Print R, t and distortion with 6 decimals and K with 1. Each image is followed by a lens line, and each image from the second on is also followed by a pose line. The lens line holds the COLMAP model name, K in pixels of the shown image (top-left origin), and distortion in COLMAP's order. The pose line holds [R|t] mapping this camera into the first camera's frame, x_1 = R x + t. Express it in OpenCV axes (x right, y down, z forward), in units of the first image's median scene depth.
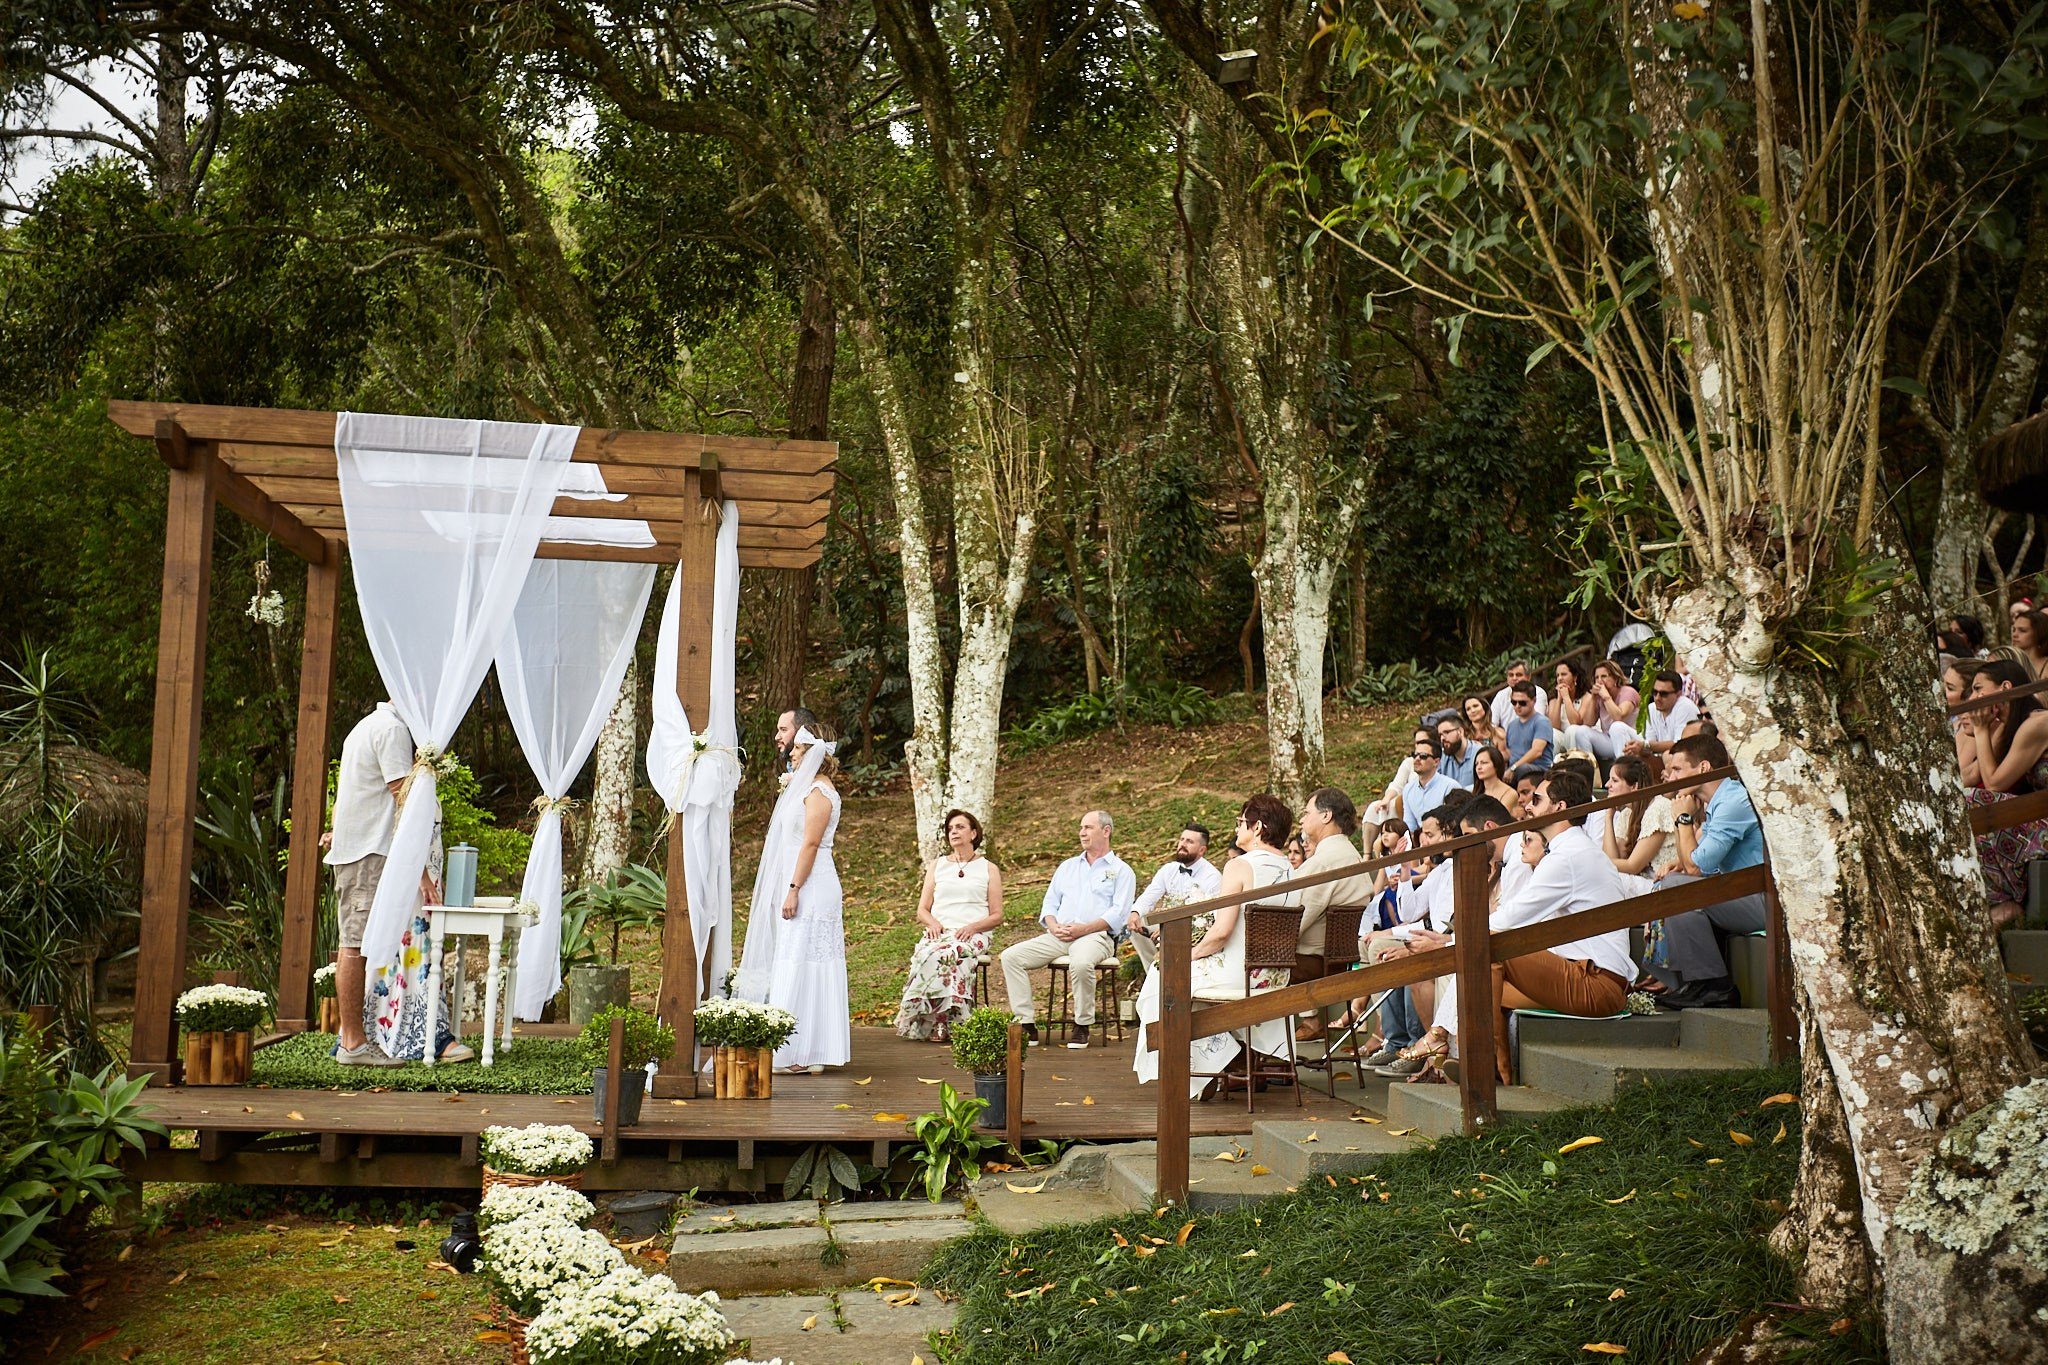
lens RADIAL K [[1997.7, 0, 1024.0], [0, 1997.7, 682.5], [0, 0, 1]] dist [-0.001459, 0.029445]
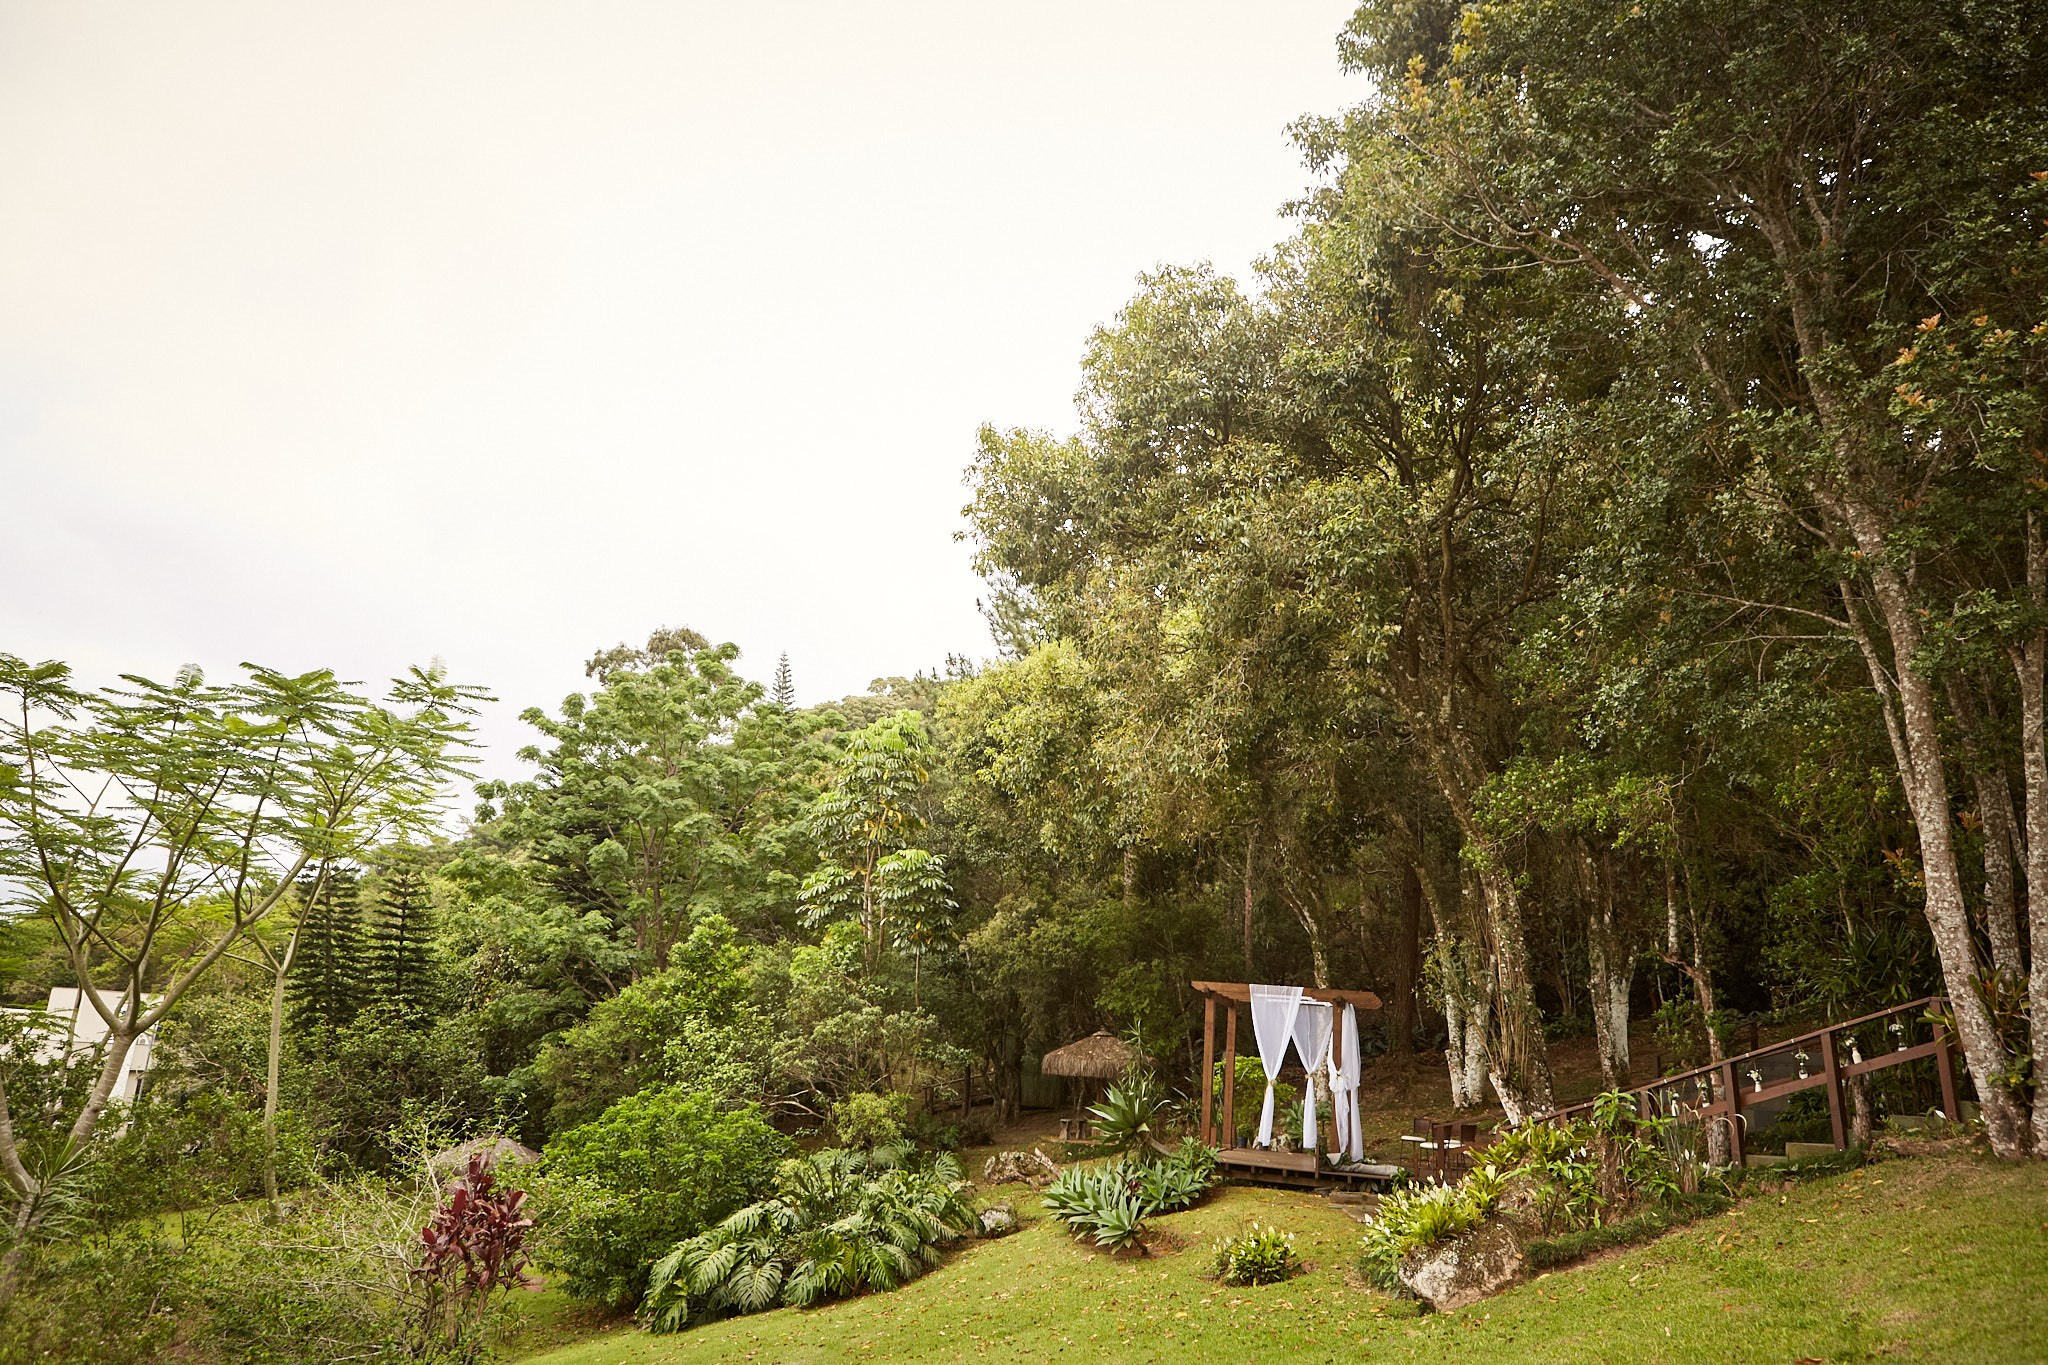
lens RADIAL K [[1434.4, 0, 1024.0], [0, 1434.4, 682.5], [0, 0, 1]] dist [0.002189, 0.001949]
pose [[0.916990, -0.060586, -0.394282, 0.177712], [-0.011017, 0.984176, -0.176853, -0.091589], [0.398758, 0.166516, 0.901812, -0.793577]]
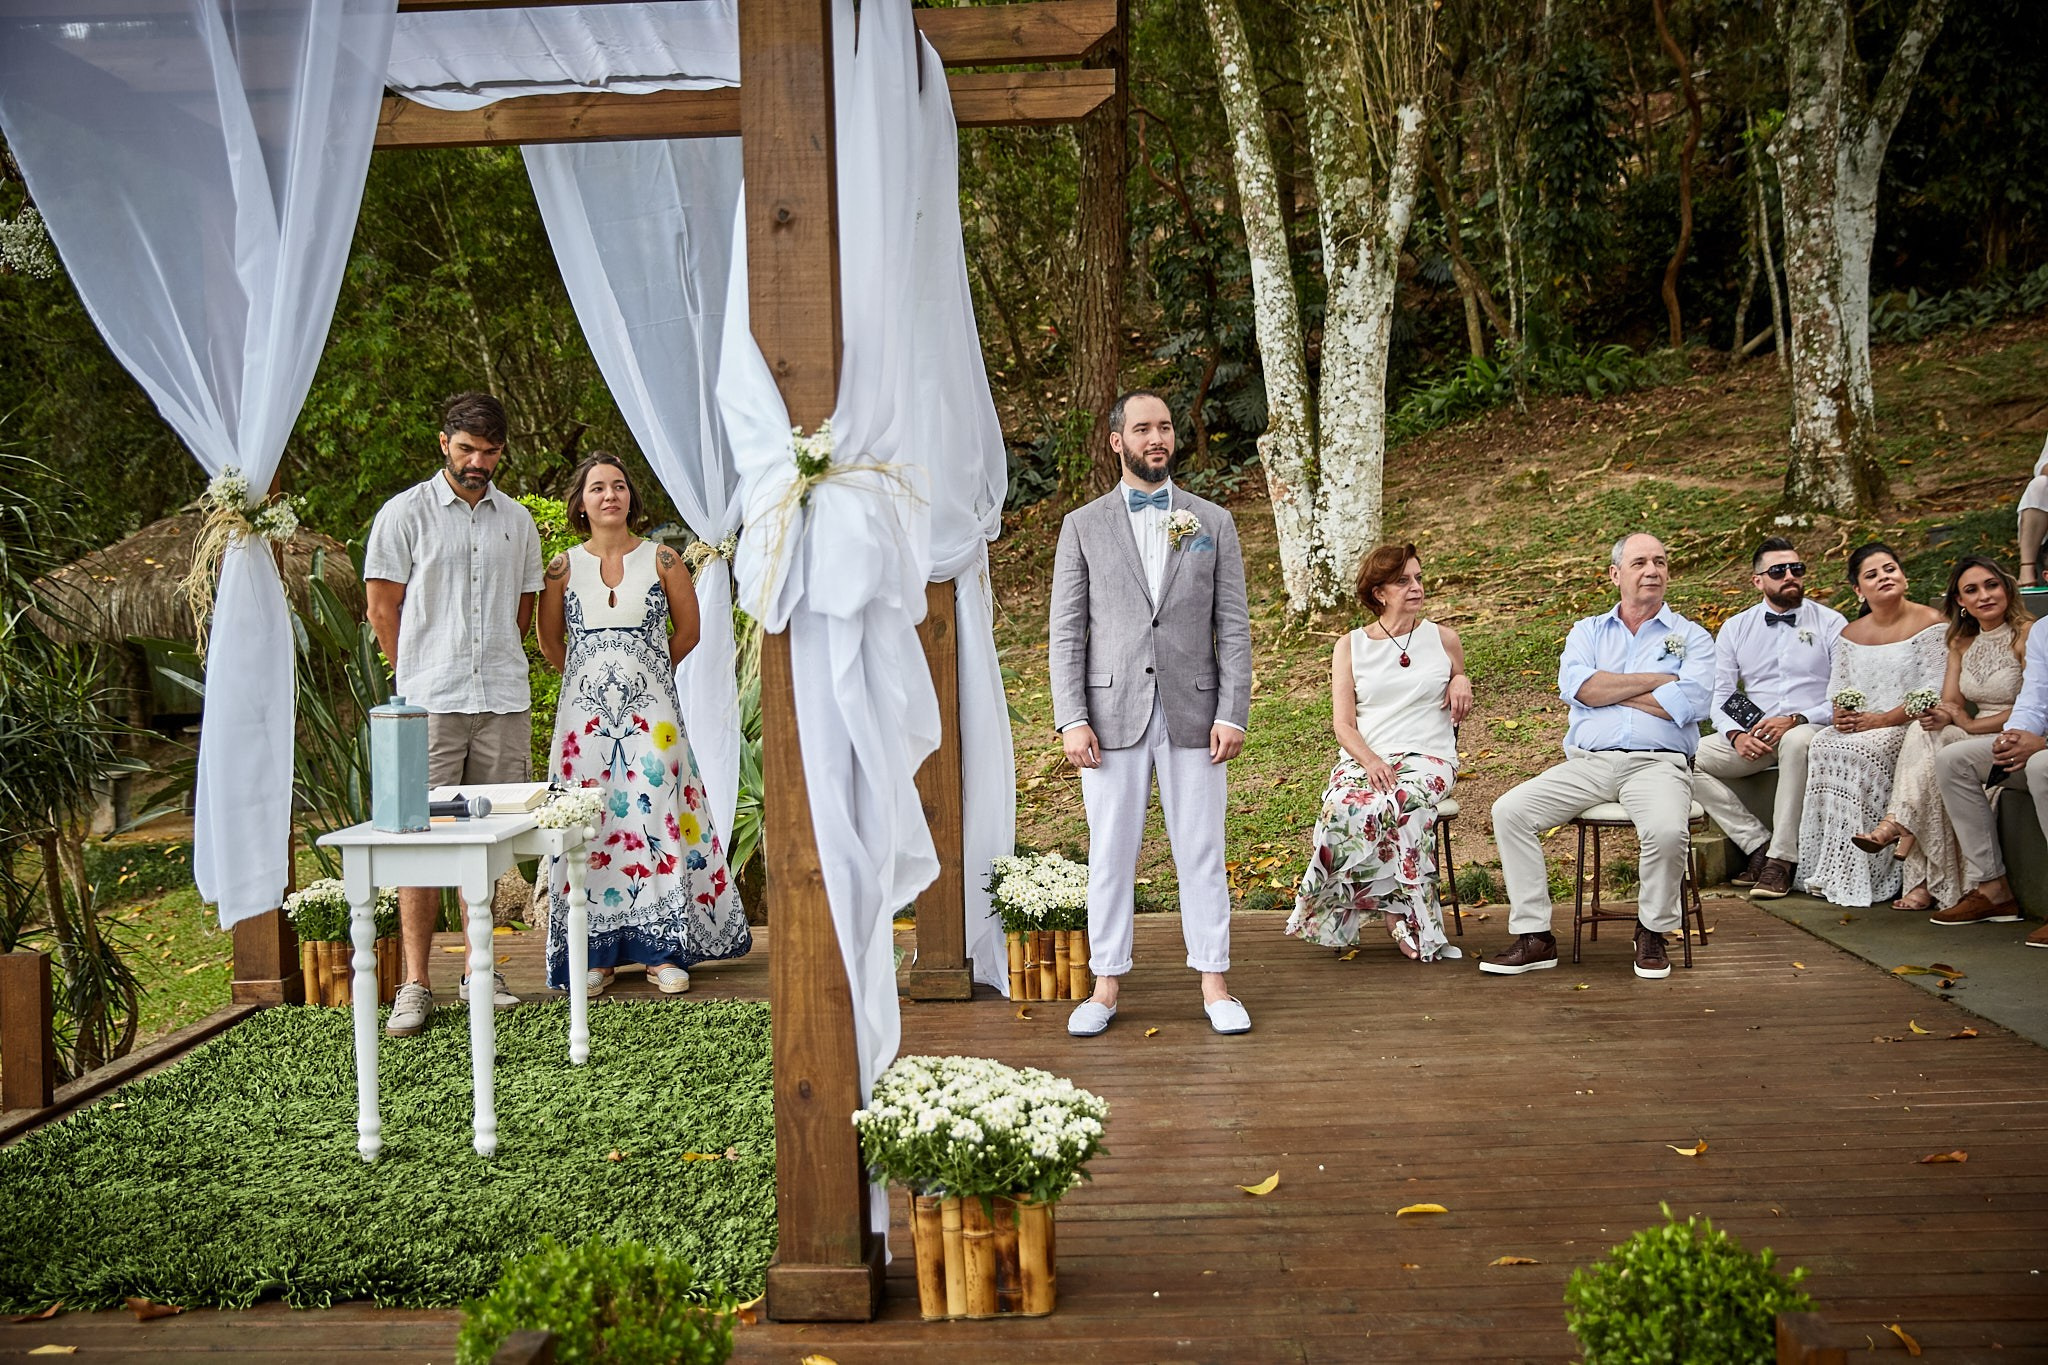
lens RADIAL K [[1997.7, 0, 1024.0], [0, 1997.7, 682.5], [0, 0, 1]] dist [-0.001459, 0.029445]
pose [[0.984429, -0.046381, -0.169553, -0.023459], [0.070797, 0.987485, 0.140927, 0.009059], [0.160895, -0.150737, 0.975393, 0.253558]]
